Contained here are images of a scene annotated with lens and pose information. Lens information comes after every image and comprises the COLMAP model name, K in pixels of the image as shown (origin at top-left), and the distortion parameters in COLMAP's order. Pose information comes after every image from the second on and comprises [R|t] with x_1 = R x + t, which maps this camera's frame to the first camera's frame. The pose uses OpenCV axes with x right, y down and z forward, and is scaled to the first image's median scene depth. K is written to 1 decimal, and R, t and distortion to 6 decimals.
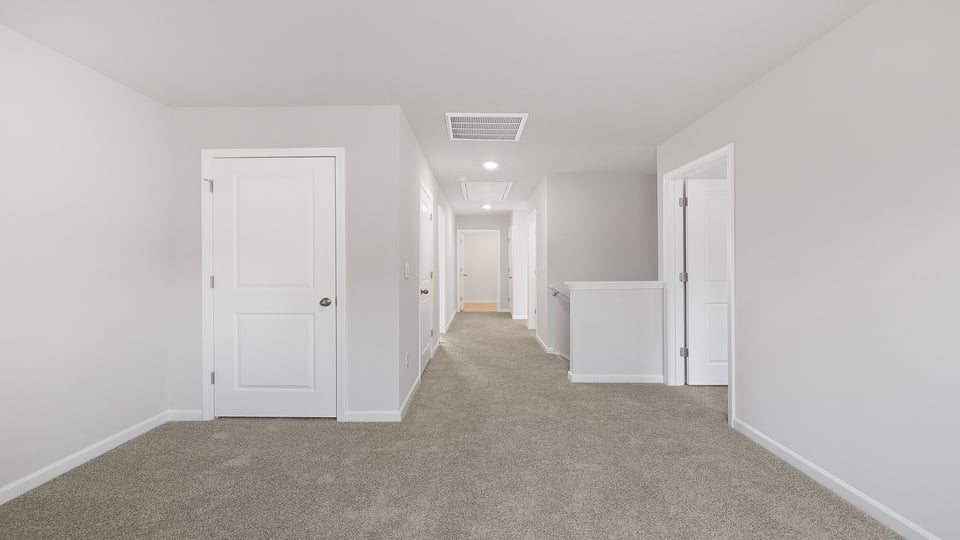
lens RADIAL K [[405.4, 0, 474.7], [0, 405.4, 266.2], [0, 0, 1]] dist [-0.000793, -0.000223]
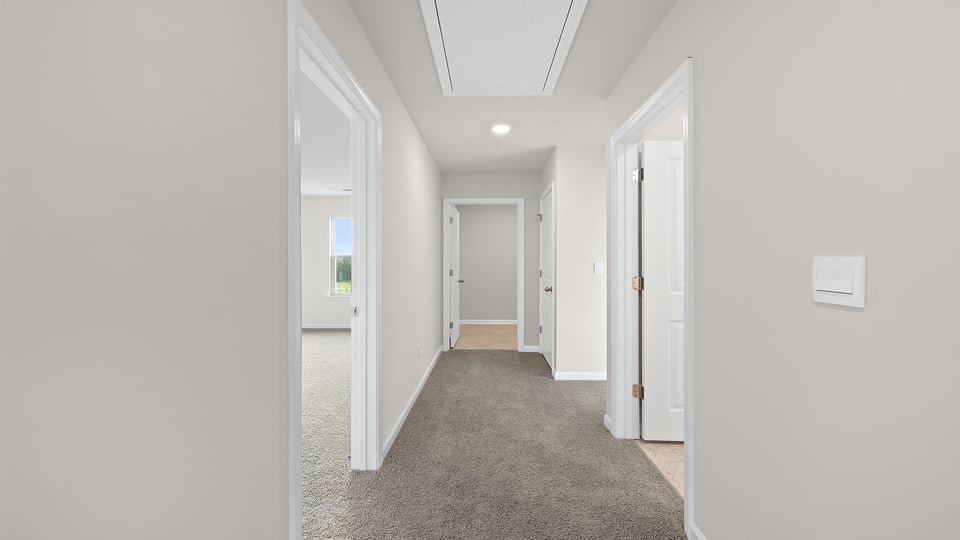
lens RADIAL K [[405.4, 0, 474.7], [0, 405.4, 266.2], [0, 0, 1]] dist [-0.000793, -0.000223]
pose [[0.999791, 0.007019, -0.019184, 0.007493], [-0.006974, 0.999973, 0.002389, -0.000832], [0.019200, -0.002254, 0.999813, 0.469733]]
